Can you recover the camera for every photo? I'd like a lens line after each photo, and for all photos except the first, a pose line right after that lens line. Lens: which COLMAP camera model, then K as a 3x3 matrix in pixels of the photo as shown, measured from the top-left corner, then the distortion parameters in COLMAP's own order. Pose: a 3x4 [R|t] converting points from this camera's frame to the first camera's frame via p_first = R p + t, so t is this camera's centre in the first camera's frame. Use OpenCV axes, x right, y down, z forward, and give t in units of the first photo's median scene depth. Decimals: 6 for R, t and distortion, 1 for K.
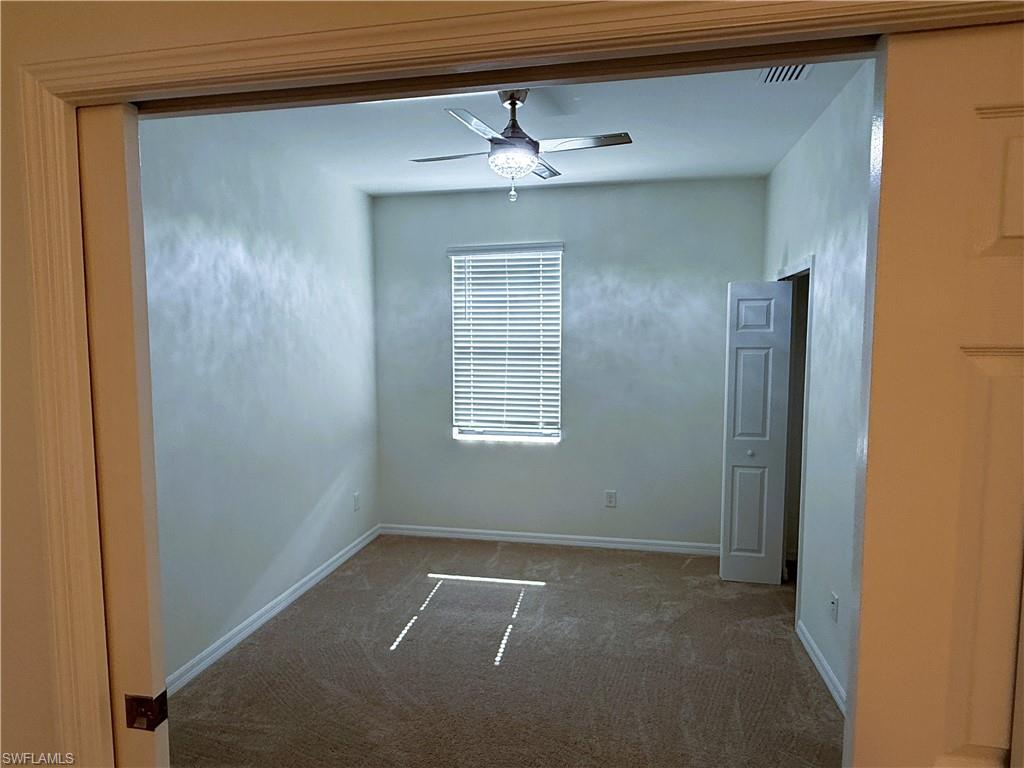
lens RADIAL K [[592.5, 0, 512.0], [0, 592.5, 384.0], [0, 0, 1]] dist [0.005589, 0.000652]
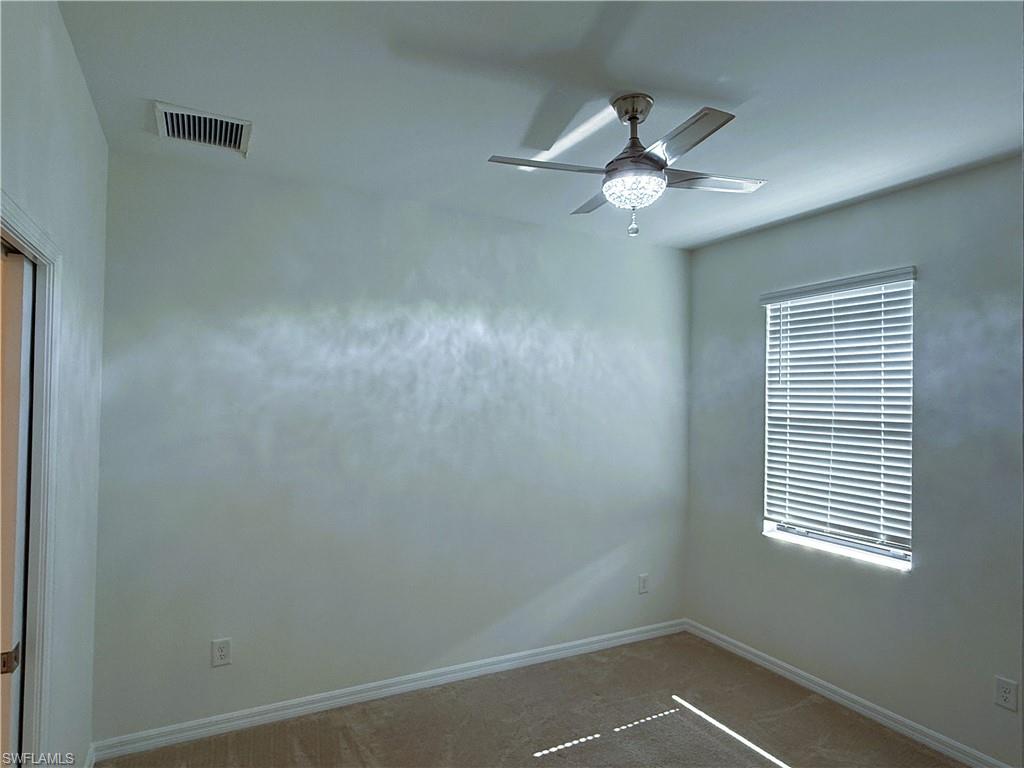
lens RADIAL K [[592.5, 0, 512.0], [0, 592.5, 384.0], [0, 0, 1]] dist [0.005589, 0.000652]
pose [[0.629778, -0.006556, -0.776747, 0.317184], [-0.074685, 0.994821, -0.068951, -0.027872], [0.773176, 0.101435, 0.626027, 0.245451]]
